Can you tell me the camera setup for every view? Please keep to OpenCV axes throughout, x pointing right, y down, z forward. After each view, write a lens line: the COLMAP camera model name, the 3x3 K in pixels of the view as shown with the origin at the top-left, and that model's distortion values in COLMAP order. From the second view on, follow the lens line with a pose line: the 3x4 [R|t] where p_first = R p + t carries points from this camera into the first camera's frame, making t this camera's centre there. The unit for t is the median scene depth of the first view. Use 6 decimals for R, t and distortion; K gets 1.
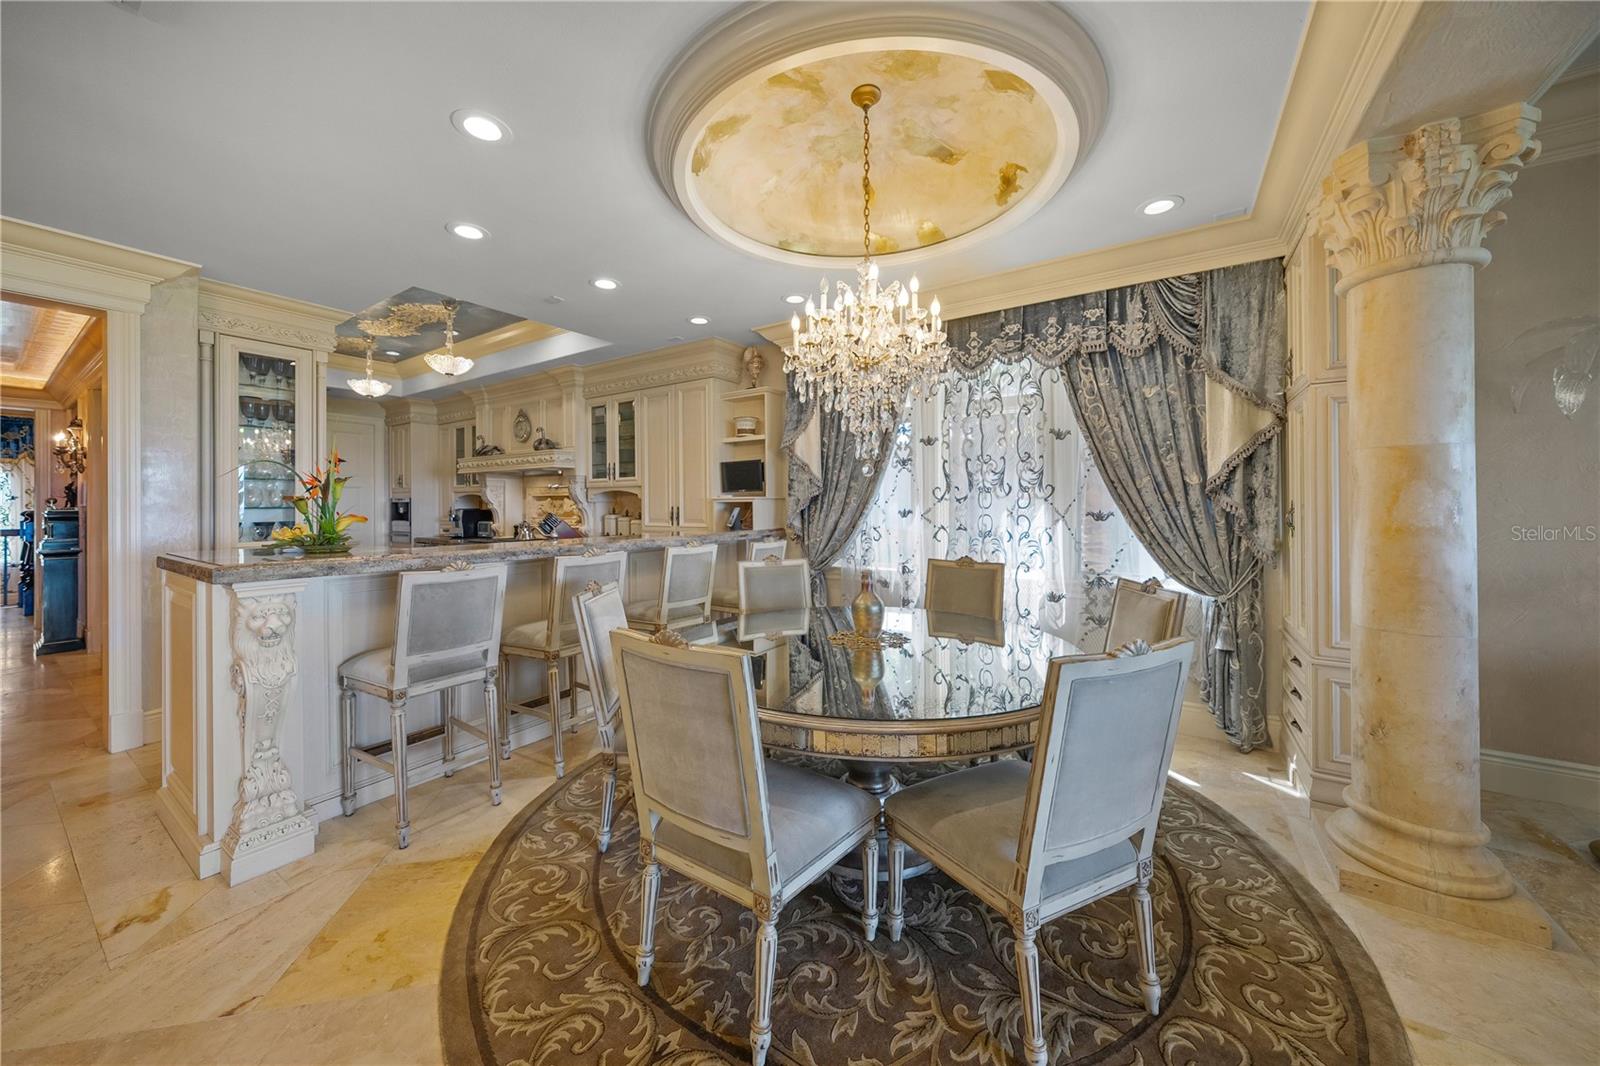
lens RADIAL K [[545.4, 0, 801.9], [0, 545.4, 503.9], [0, 0, 1]] dist [-0.003094, 0.000771]
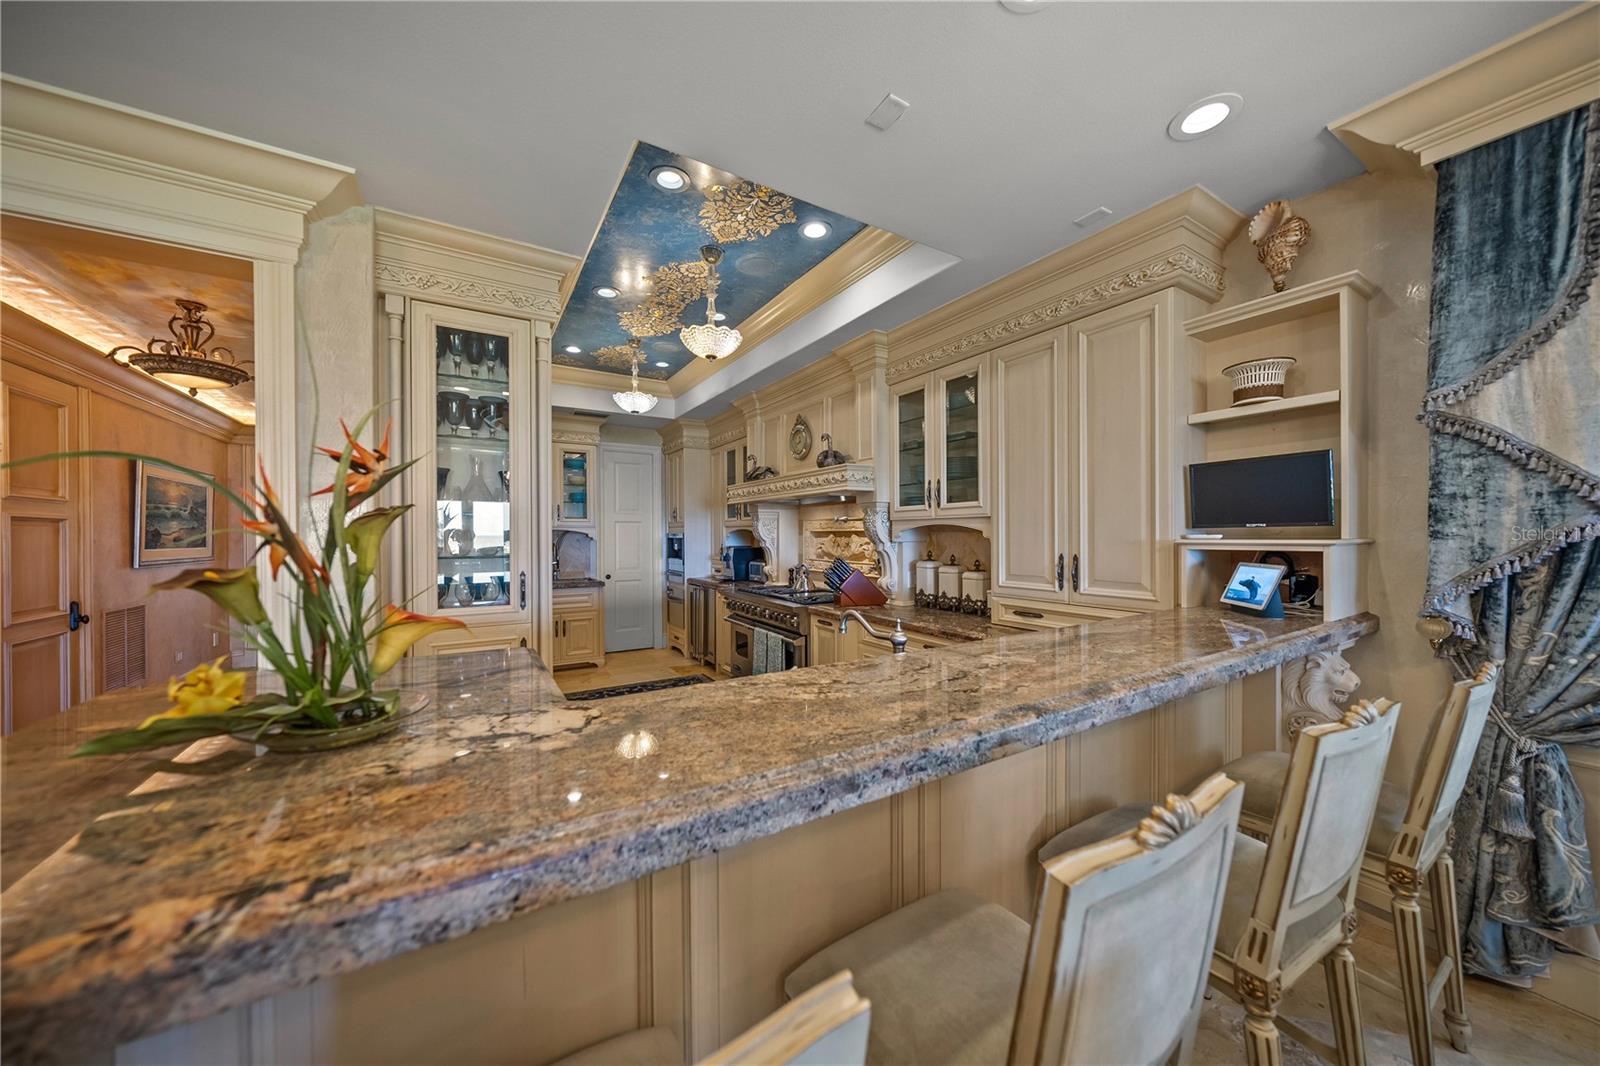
lens RADIAL K [[545.4, 0, 797.5], [0, 545.4, 535.3], [0, 0, 1]] dist [-0.003094, 0.000771]
pose [[0.899576, 0.001111, -0.436763, -0.319229], [0.001322, 0.999985, 0.005267, -0.023199], [0.436762, -0.005316, 0.899561, 0.548074]]
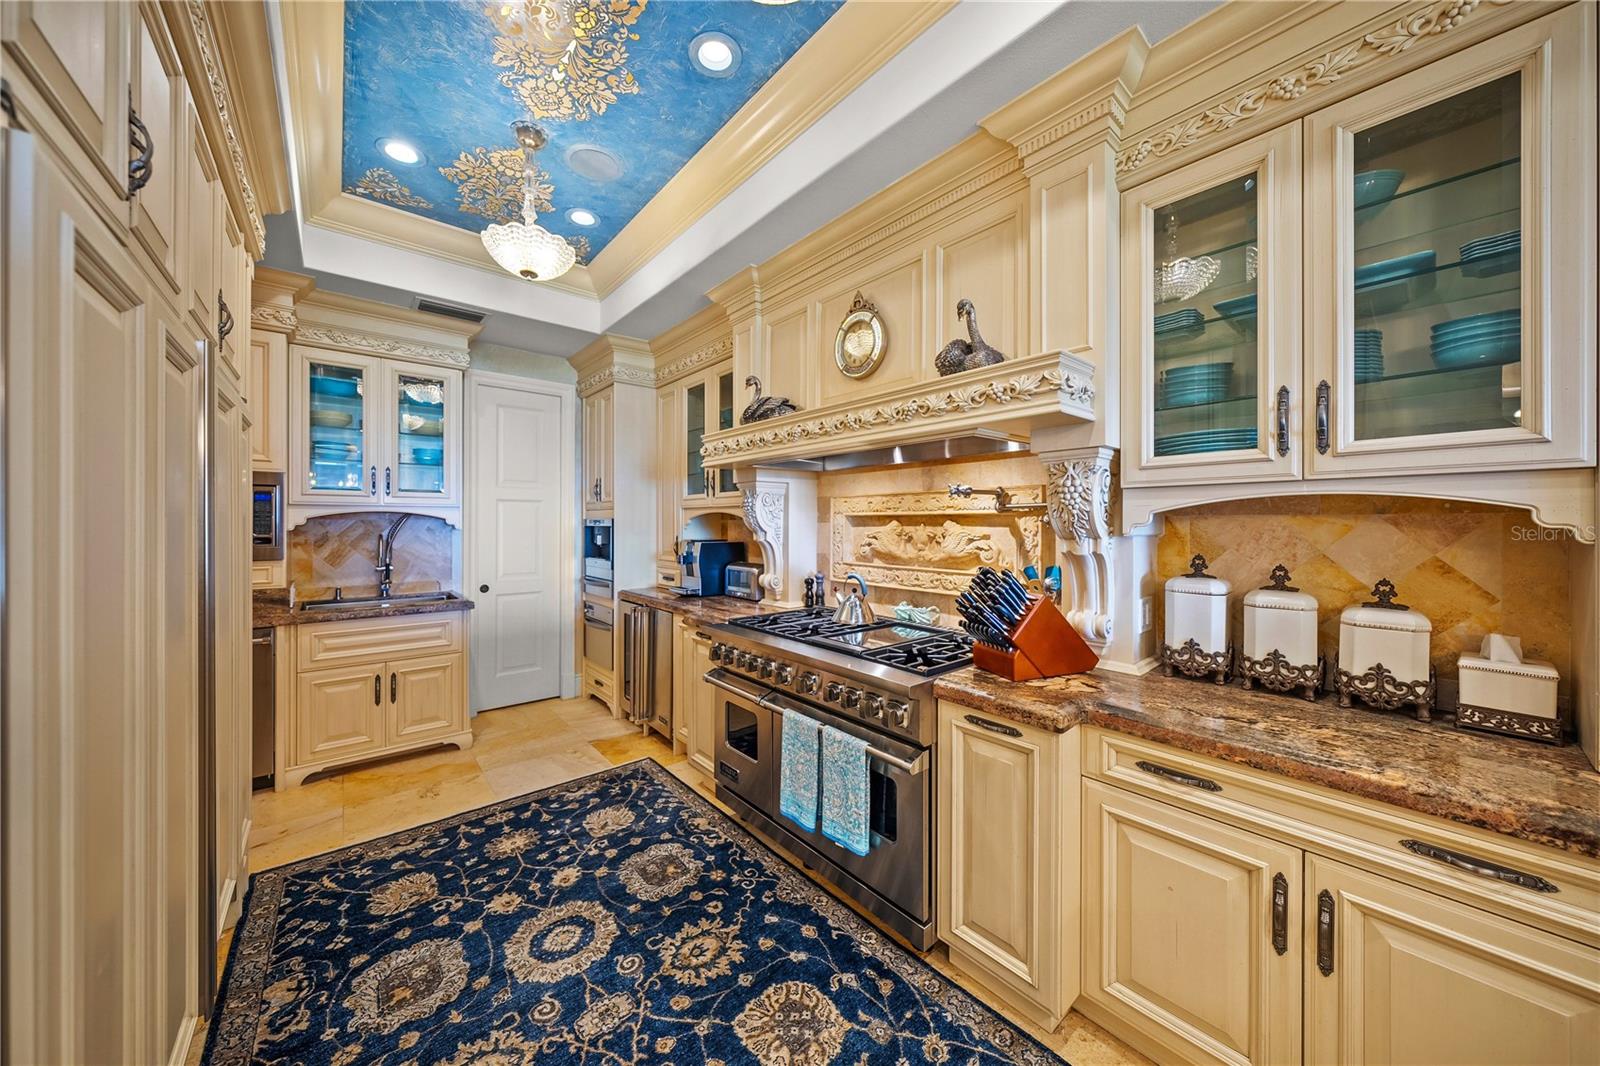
lens RADIAL K [[545.4, 0, 792.6], [0, 545.4, 518.9], [0, 0, 1]] dist [-0.003094, 0.000771]
pose [[0.954826, 0.002666, -0.297153, -0.732152], [-0.004391, 0.999977, -0.005137, -0.016325], [0.297132, 0.006209, 0.954816, 1.012935]]
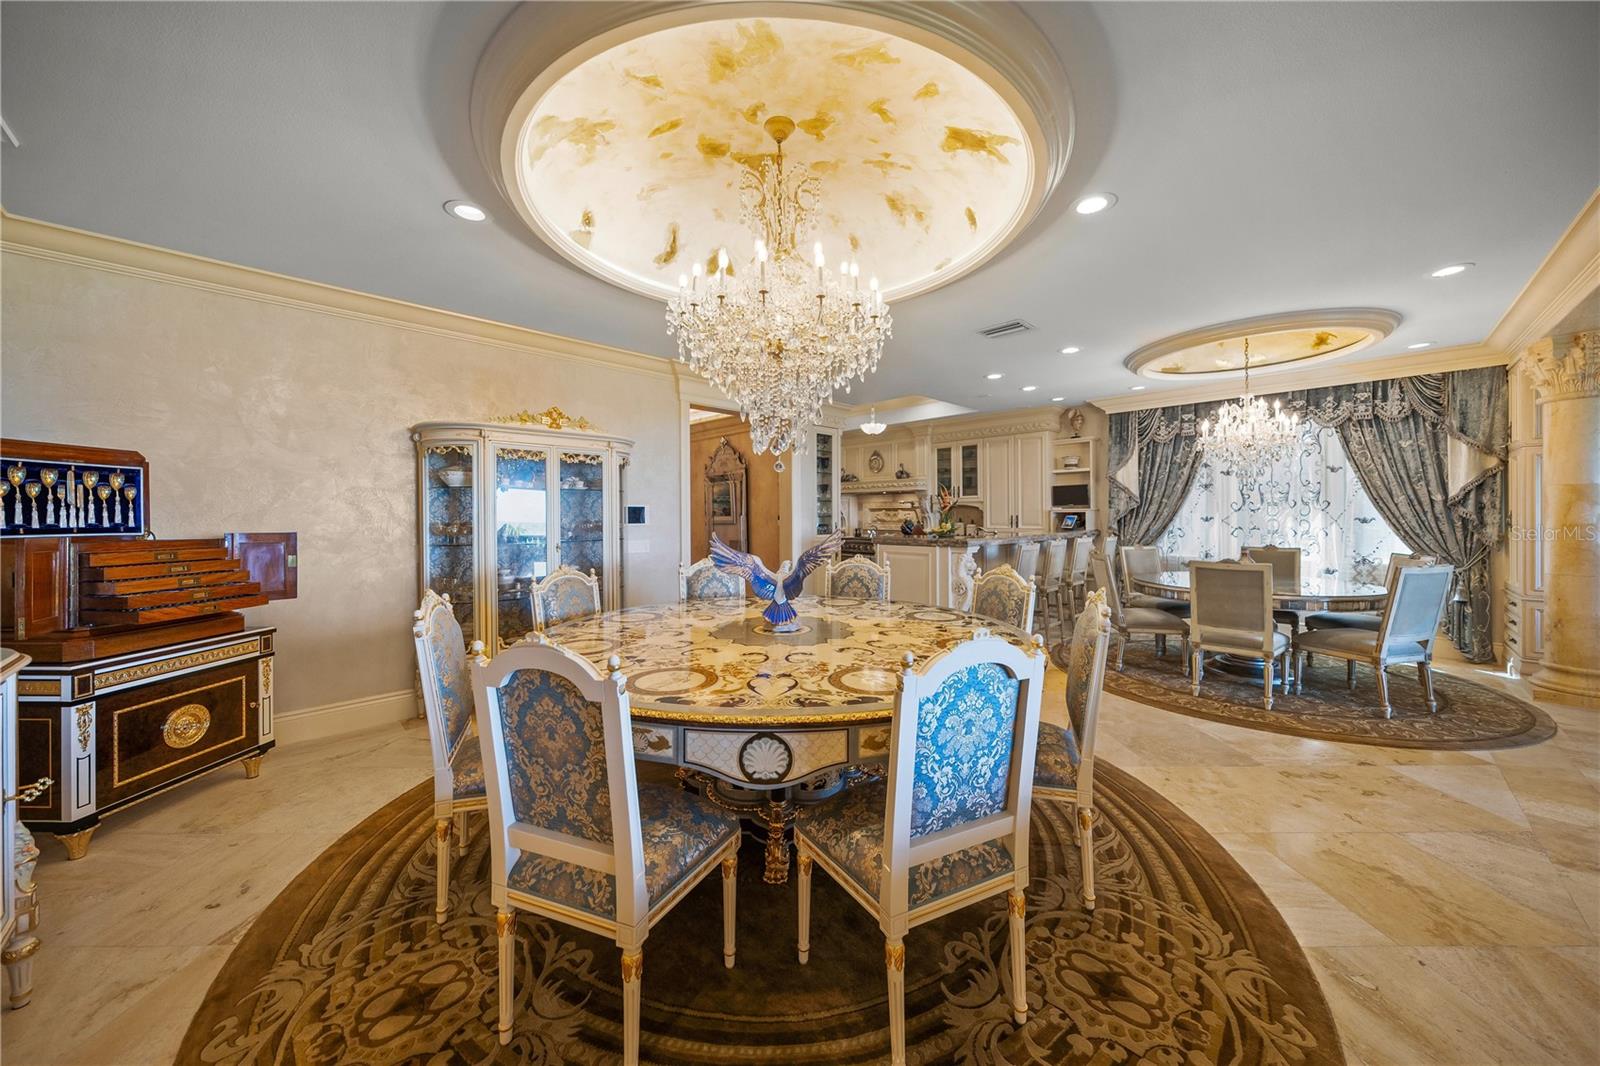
lens RADIAL K [[545.4, 0, 802.6], [0, 545.4, 518.1], [0, 0, 1]] dist [-0.003094, 0.000771]
pose [[0.979235, -0.001890, -0.202719, -0.674651], [0.003832, 0.999950, 0.009186, -0.004594], [0.202692, -0.009772, 0.979194, -0.813241]]
